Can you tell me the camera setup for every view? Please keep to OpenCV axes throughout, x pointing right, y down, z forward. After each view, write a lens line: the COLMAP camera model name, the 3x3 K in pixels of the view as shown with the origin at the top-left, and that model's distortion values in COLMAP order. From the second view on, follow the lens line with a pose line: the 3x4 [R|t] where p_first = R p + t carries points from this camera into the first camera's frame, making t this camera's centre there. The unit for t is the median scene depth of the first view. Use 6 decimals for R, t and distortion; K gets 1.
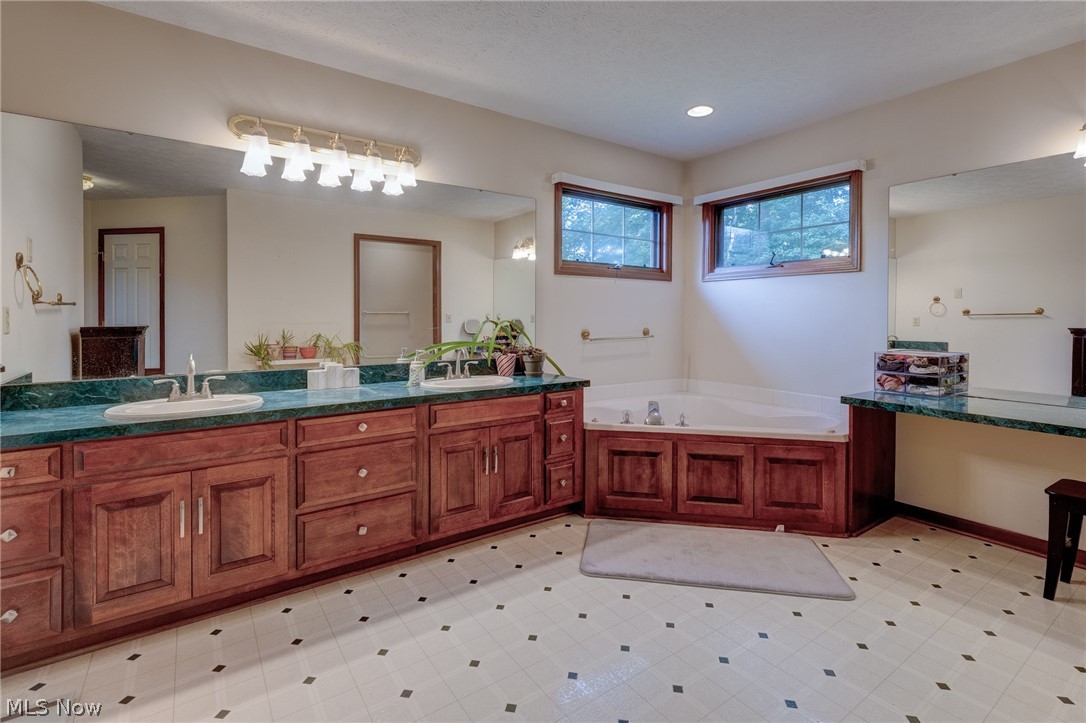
lens RADIAL K [[496.3, 0, 544.0], [0, 496.3, 314.3], [0, 0, 1]] dist [-0.001438, -0.000492]
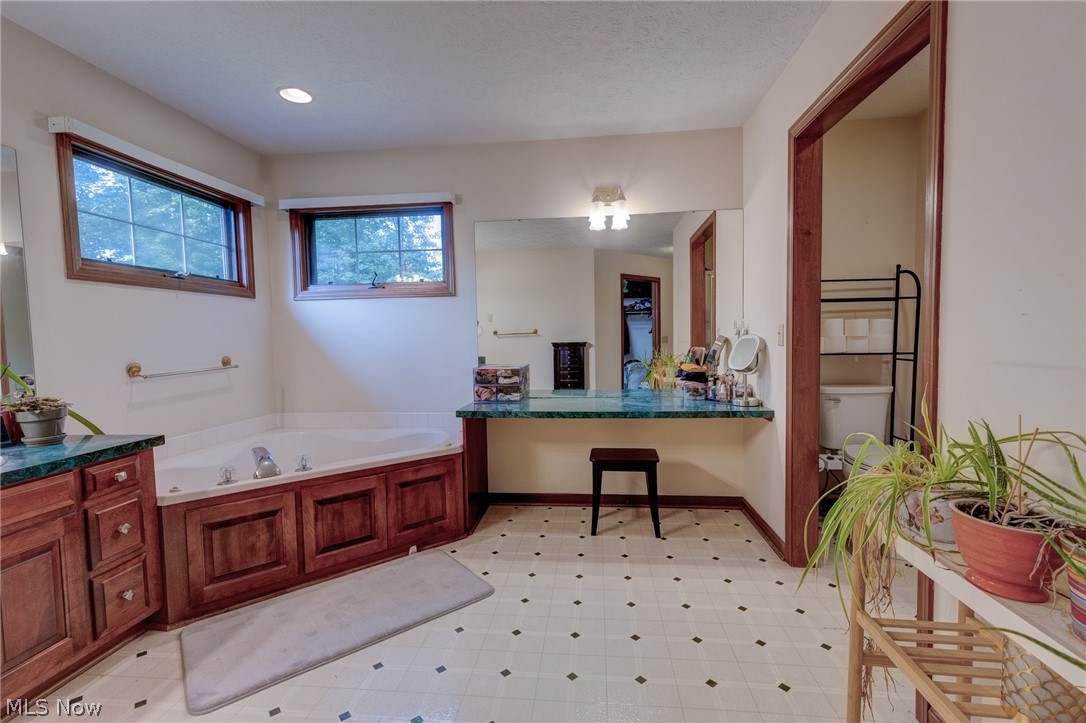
lens RADIAL K [[490.5, 0, 543.0], [0, 490.5, 361.5], [0, 0, 1]] dist [0.003115, -0.000080]
pose [[0.657598, -0.055414, 0.751328, -0.071760], [0.018284, 0.998171, 0.057617, -0.000376], [-0.753147, -0.024152, 0.657409, 0.152816]]
